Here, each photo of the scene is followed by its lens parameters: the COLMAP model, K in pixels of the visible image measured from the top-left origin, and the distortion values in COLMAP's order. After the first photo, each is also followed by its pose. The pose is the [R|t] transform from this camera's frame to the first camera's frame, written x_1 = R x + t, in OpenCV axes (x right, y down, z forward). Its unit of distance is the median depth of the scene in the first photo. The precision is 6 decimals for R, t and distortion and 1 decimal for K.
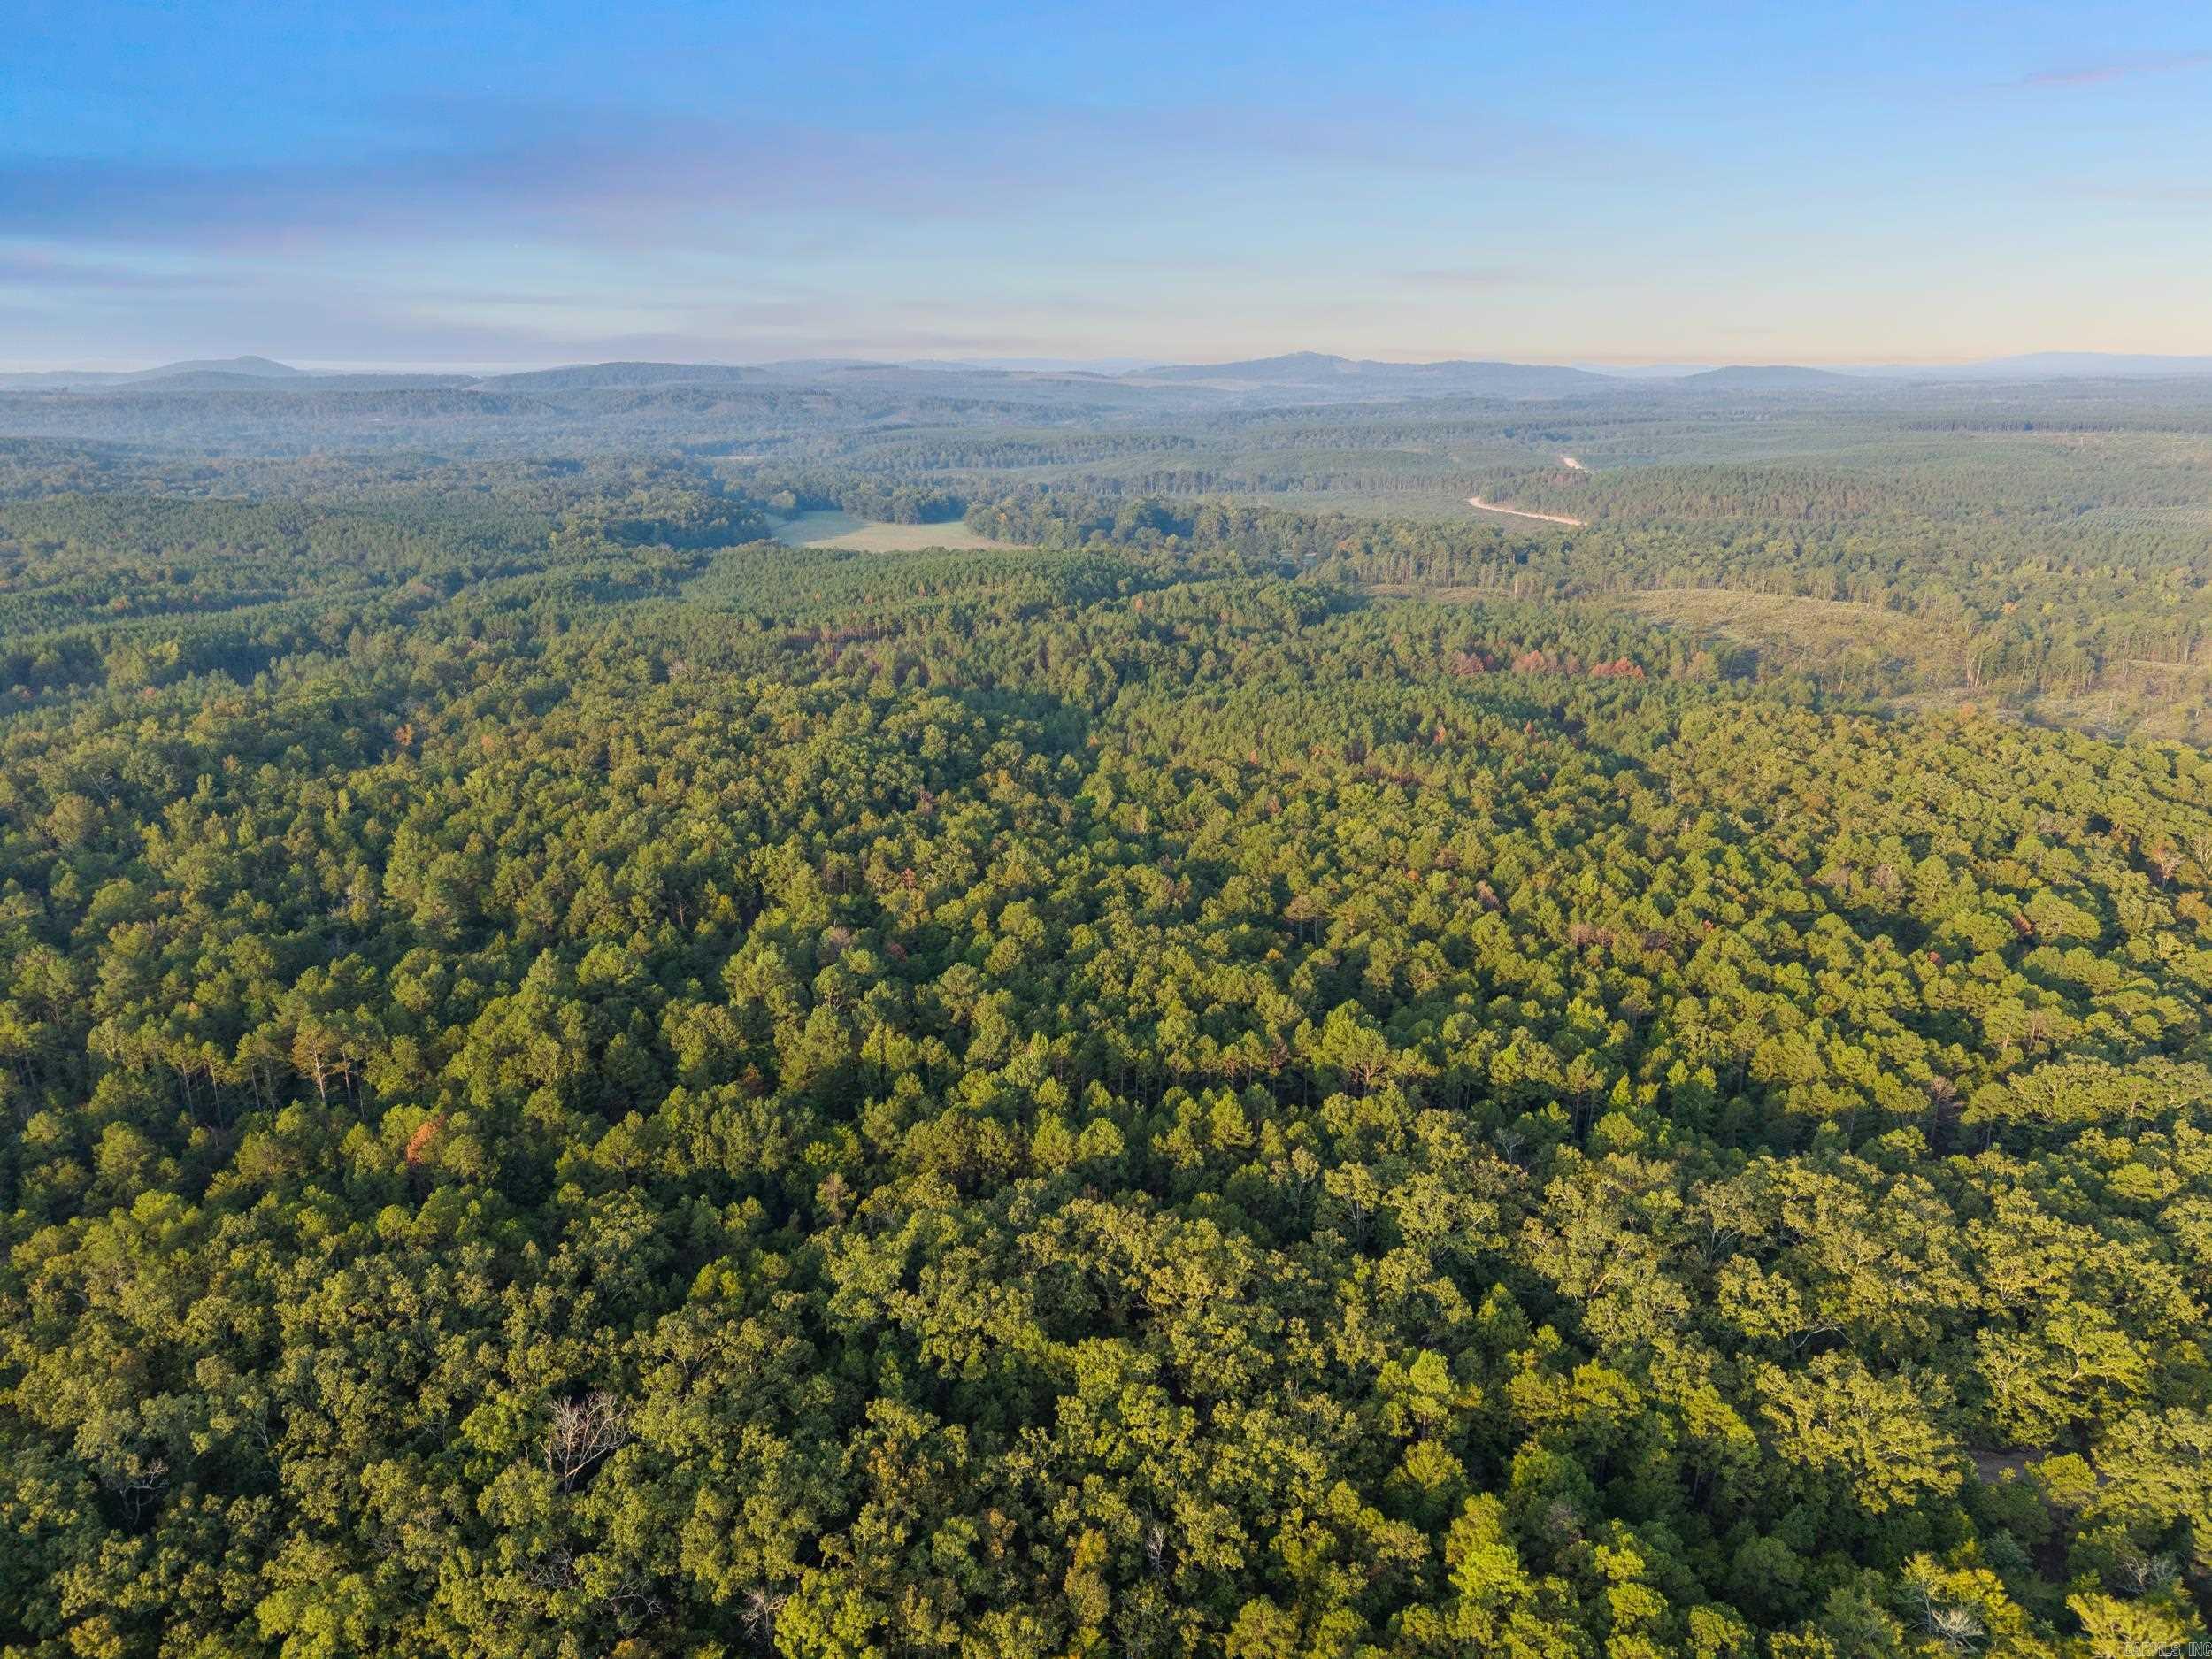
lens RADIAL K [[1511.3, 0, 1106.0], [0, 1511.3, 829.5], [0, 0, 1]] dist [0.073136, -0.067232]
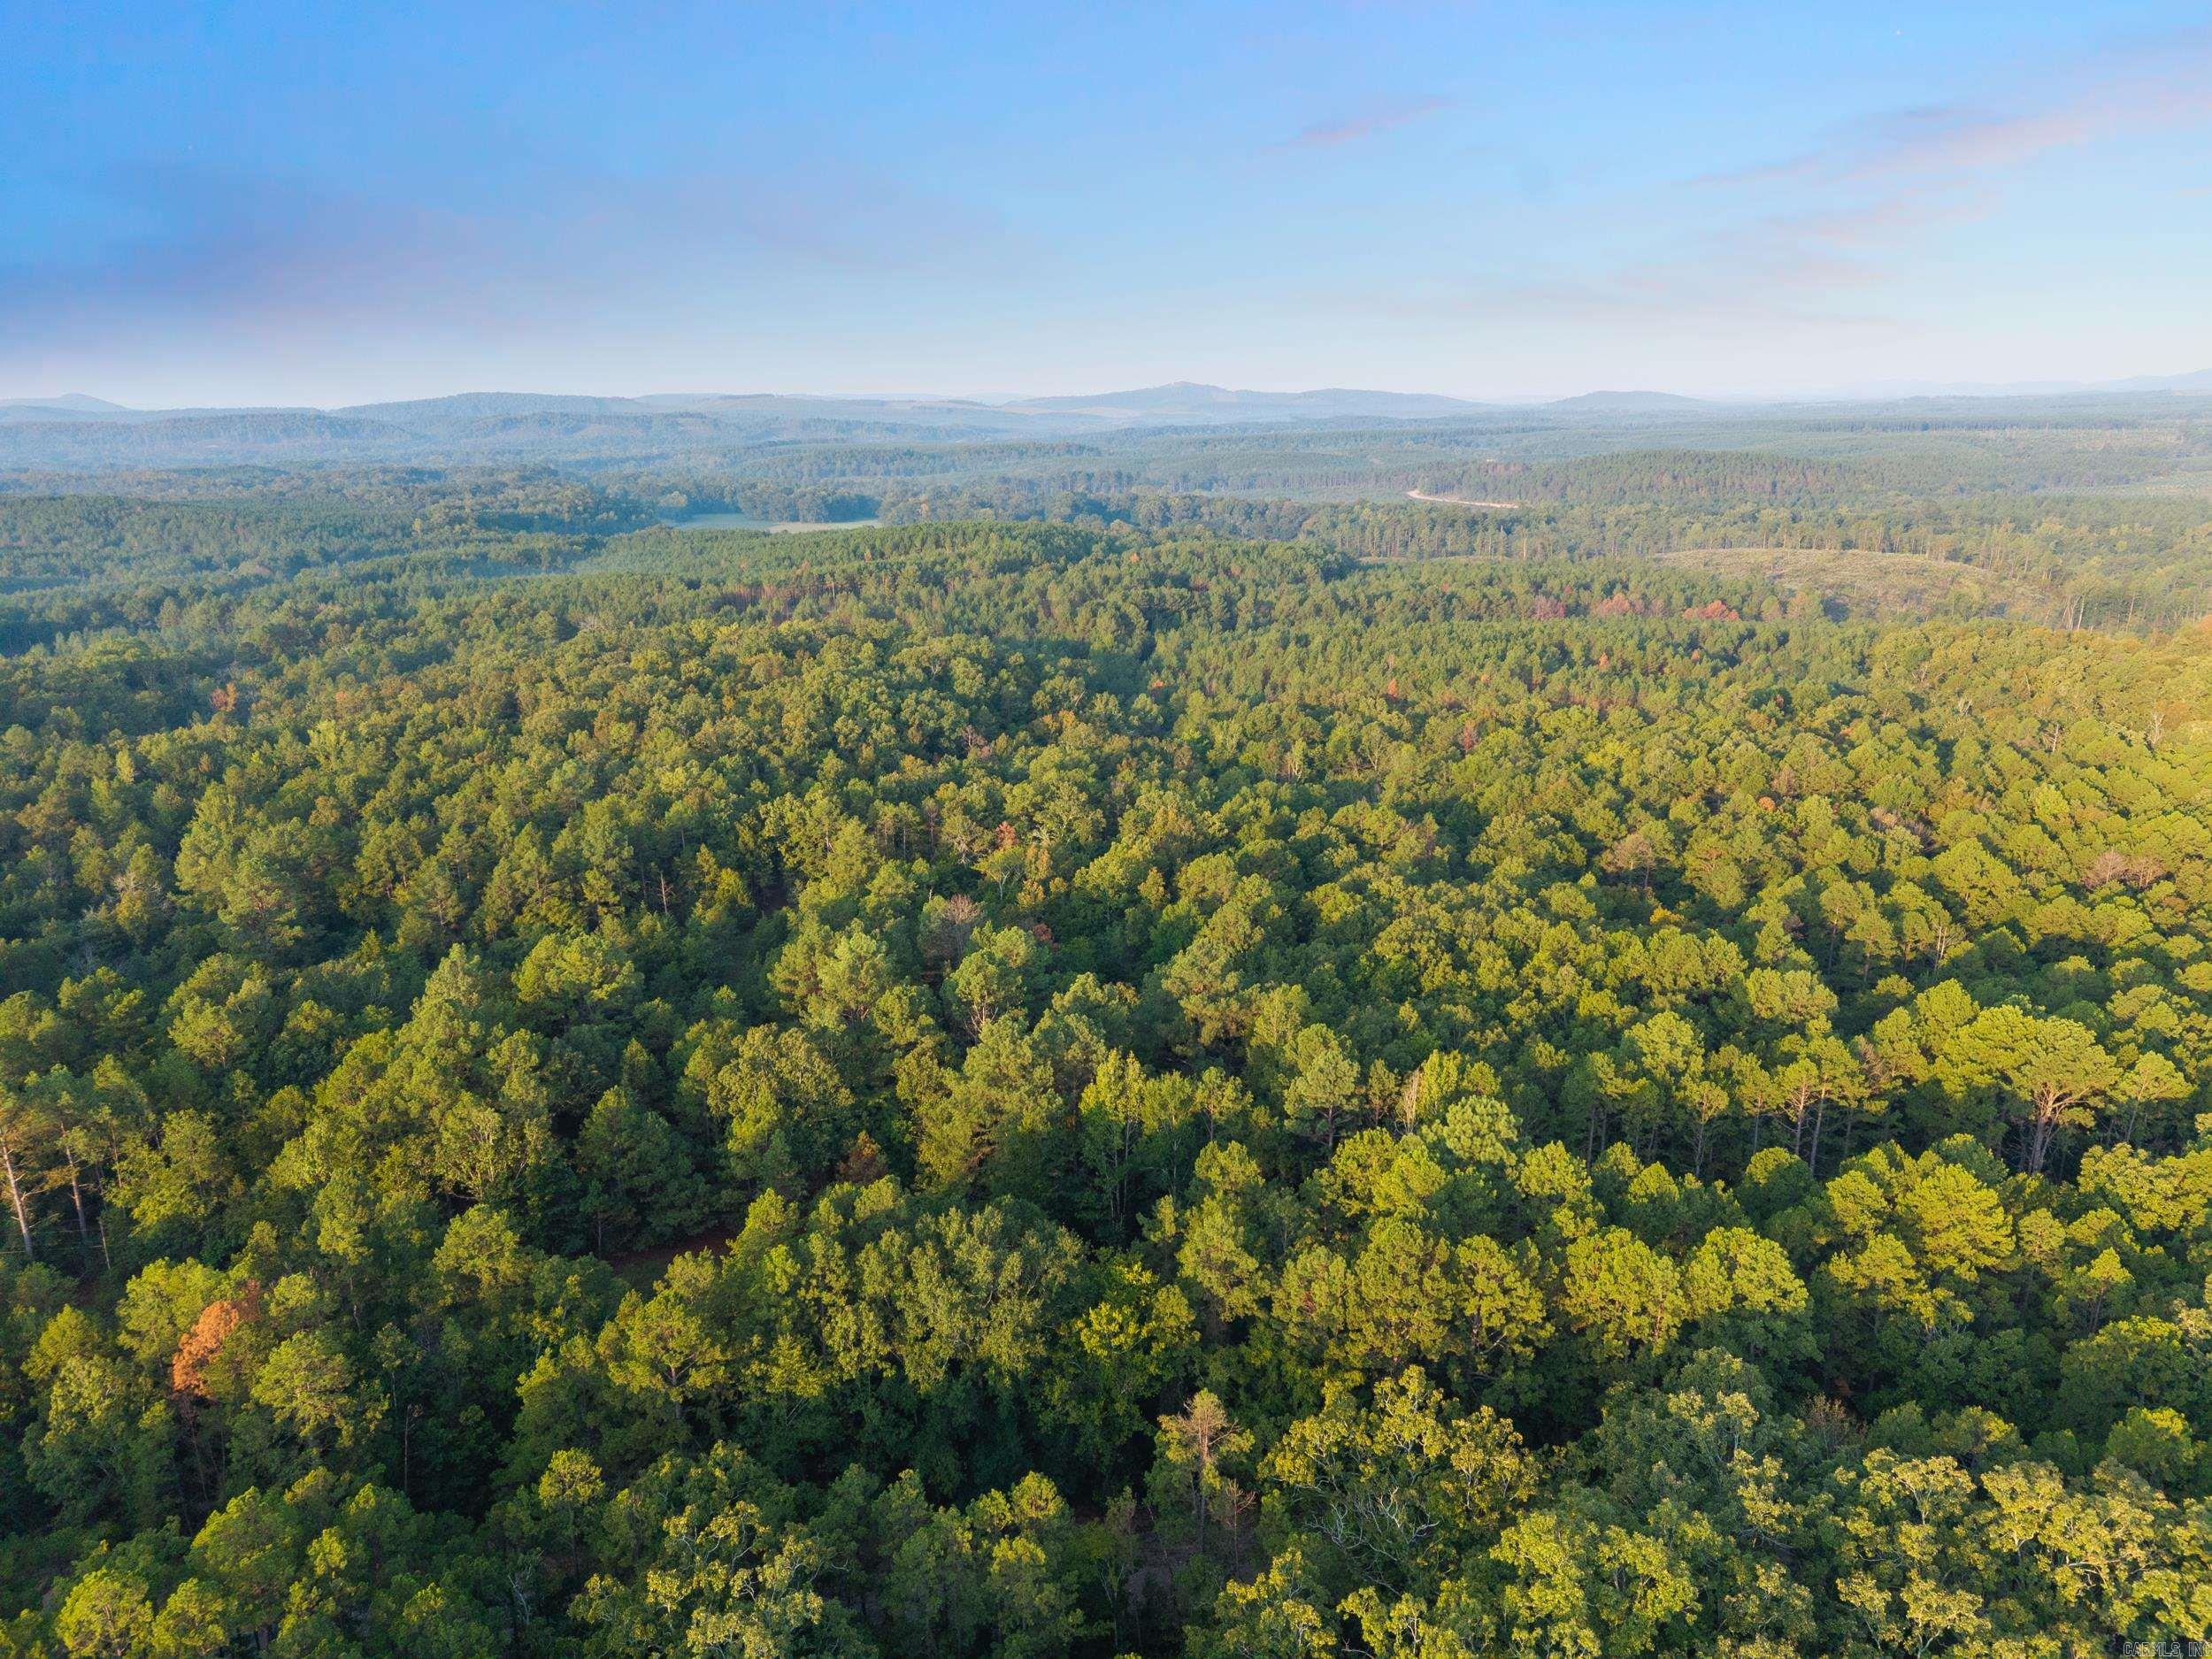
lens RADIAL K [[1488.5, 0, 1106.0], [0, 1488.5, 829.5], [0, 0, 1]] dist [0.051743, -0.038981]
pose [[0.996012, -0.030735, 0.083761, -0.139409], [0.032892, 0.999159, -0.024496, 0.046197], [-0.082938, 0.027153, 0.996185, 0.342802]]
